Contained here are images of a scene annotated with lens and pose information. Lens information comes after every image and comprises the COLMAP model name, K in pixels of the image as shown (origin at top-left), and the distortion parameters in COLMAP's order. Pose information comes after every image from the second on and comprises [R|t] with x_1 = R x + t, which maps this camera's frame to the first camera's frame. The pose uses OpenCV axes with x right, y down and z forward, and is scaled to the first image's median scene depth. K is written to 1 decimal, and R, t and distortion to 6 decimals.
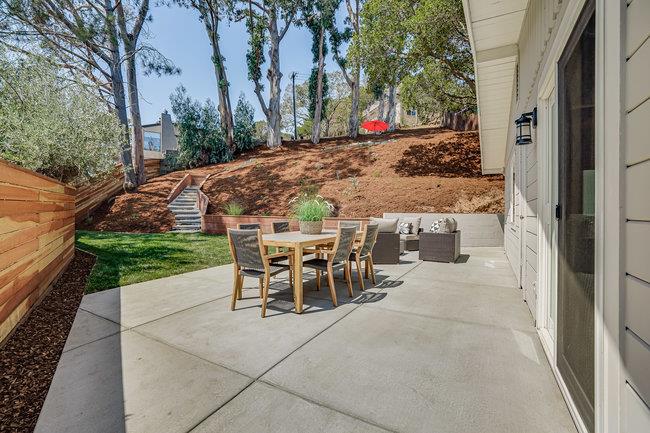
lens RADIAL K [[298.9, 0, 323.1], [0, 298.9, 213.7], [0, 0, 1]] dist [-0.041051, 0.012206]
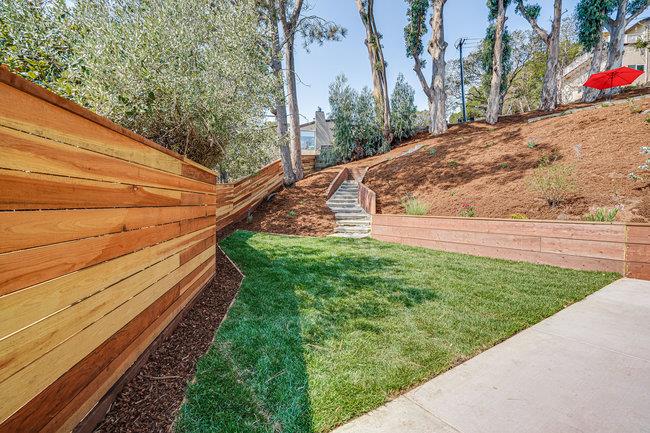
lens RADIAL K [[298.9, 0, 323.1], [0, 298.9, 213.7], [0, 0, 1]] dist [-0.041051, 0.012206]
pose [[0.892044, 0.012339, -0.451779, -0.078217], [-0.009328, 0.999917, 0.008893, -0.000913], [0.451851, -0.003719, 0.892085, 0.121966]]
